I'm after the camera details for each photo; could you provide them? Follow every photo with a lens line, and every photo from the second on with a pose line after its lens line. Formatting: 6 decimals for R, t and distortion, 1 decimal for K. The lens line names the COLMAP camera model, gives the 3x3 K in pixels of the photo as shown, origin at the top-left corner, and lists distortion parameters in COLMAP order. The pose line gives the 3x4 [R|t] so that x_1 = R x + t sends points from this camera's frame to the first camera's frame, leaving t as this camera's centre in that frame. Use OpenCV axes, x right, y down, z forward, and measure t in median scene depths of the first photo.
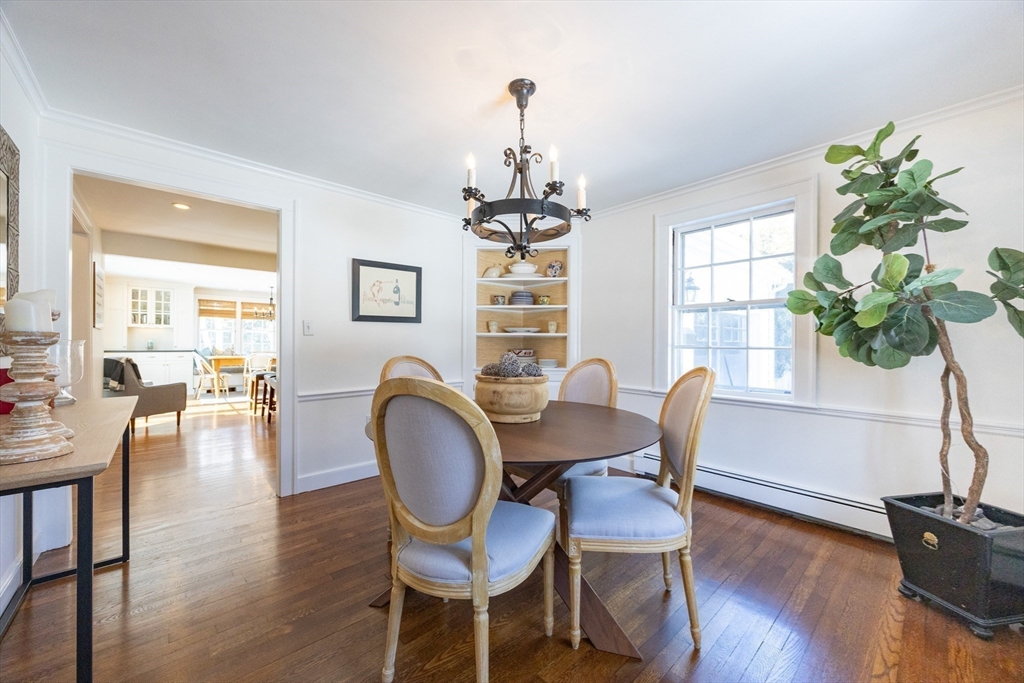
lens RADIAL K [[392.8, 0, 506.2], [0, 392.8, 342.3], [0, 0, 1]] dist [-0.008005, 0.001007]
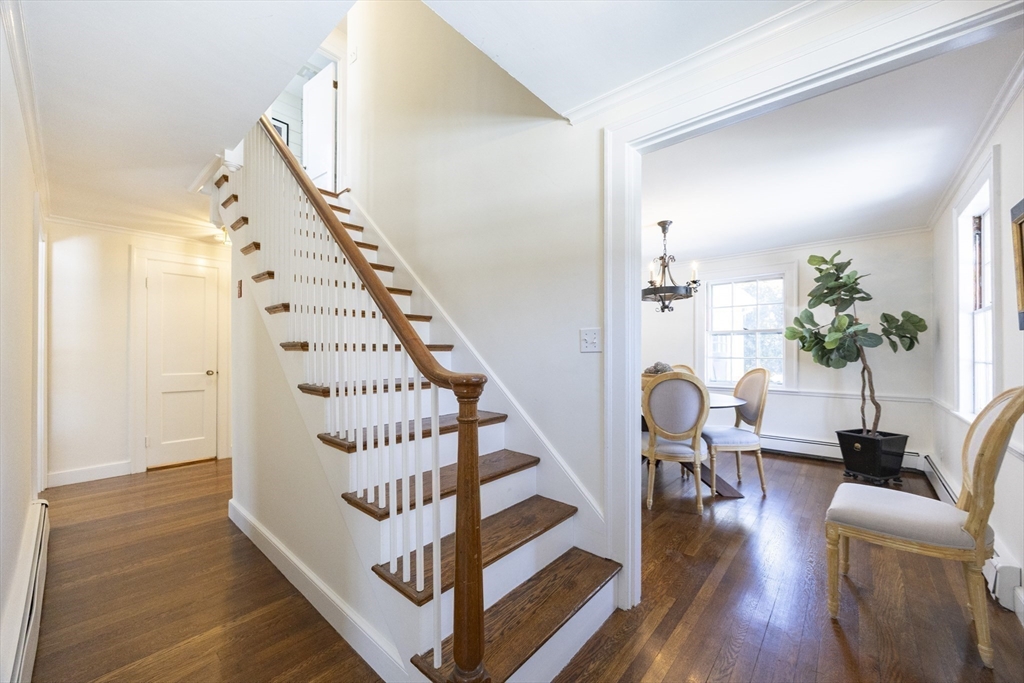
lens RADIAL K [[392.8, 0, 509.5], [0, 392.8, 351.5], [0, 0, 1]] dist [-0.008005, 0.001007]
pose [[0.993214, -0.003411, 0.116251, -0.990554], [0.003424, 0.999994, 0.000095, -0.027877], [-0.116251, 0.000304, 0.993220, -0.852955]]
